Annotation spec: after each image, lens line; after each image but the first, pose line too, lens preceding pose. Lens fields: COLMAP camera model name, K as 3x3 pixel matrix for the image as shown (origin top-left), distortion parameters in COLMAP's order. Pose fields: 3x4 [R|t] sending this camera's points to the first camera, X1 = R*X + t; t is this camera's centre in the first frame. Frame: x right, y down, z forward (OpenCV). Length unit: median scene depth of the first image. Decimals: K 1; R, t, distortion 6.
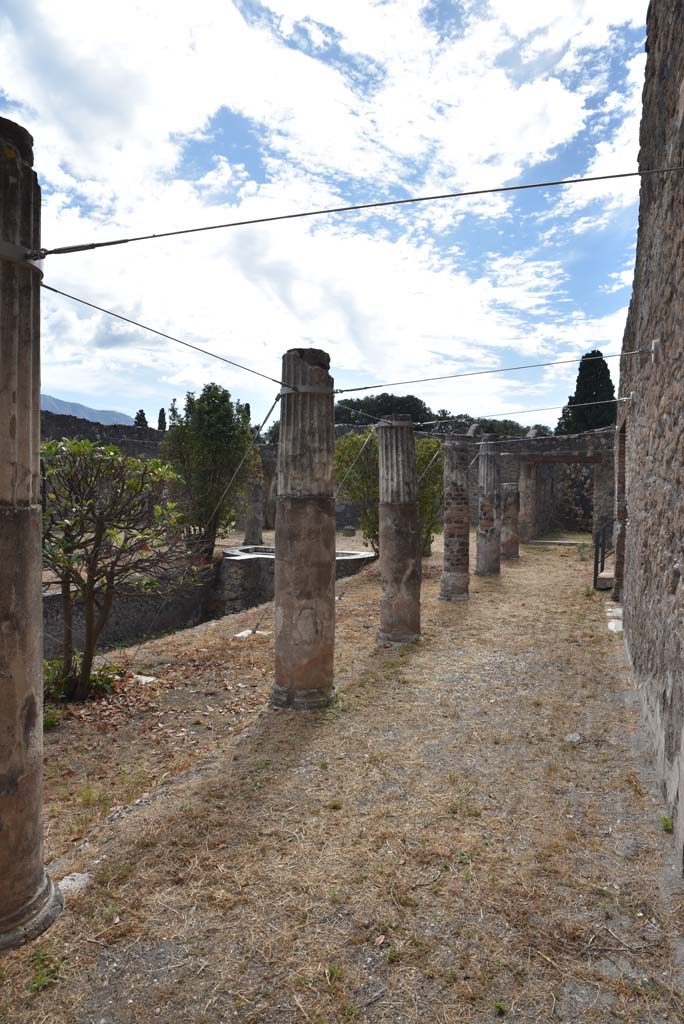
lens RADIAL K [[693.1, 0, 338.7], [0, 693.1, 513.6], [0, 0, 1]] dist [-0.119070, 0.075794]
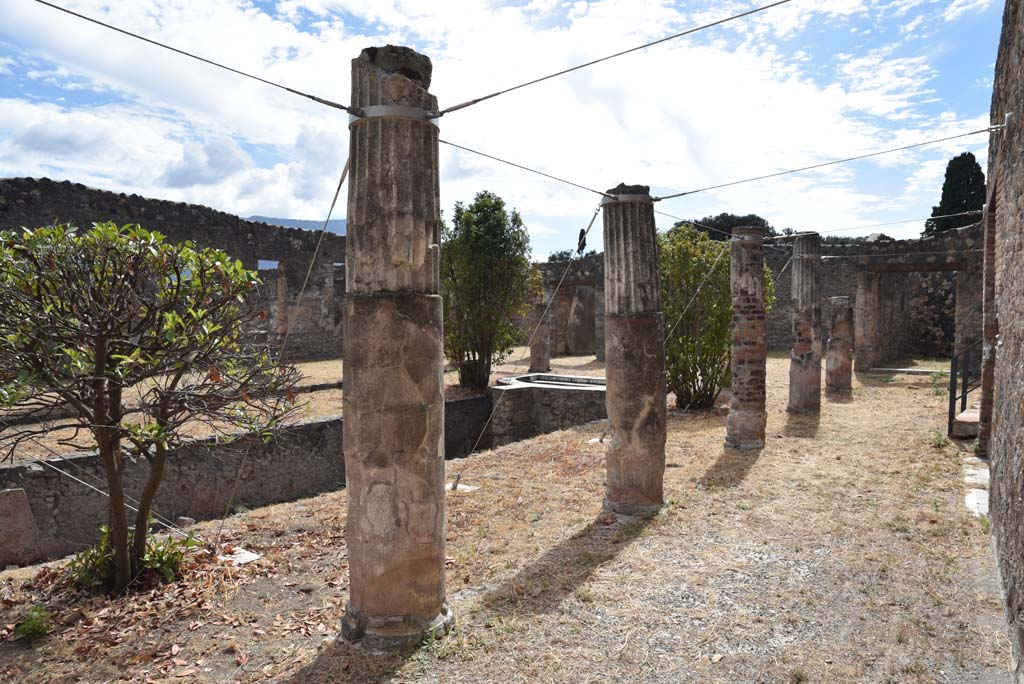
lens RADIAL K [[693.1, 0, 509.1], [0, 693.1, 363.0], [0, 0, 1]] dist [-0.119070, 0.075794]
pose [[0.970986, 0.000798, -0.239137, 0.201721], [0.007039, 0.999466, 0.031917, 0.016347], [0.239034, -0.032674, 0.970461, 0.457446]]
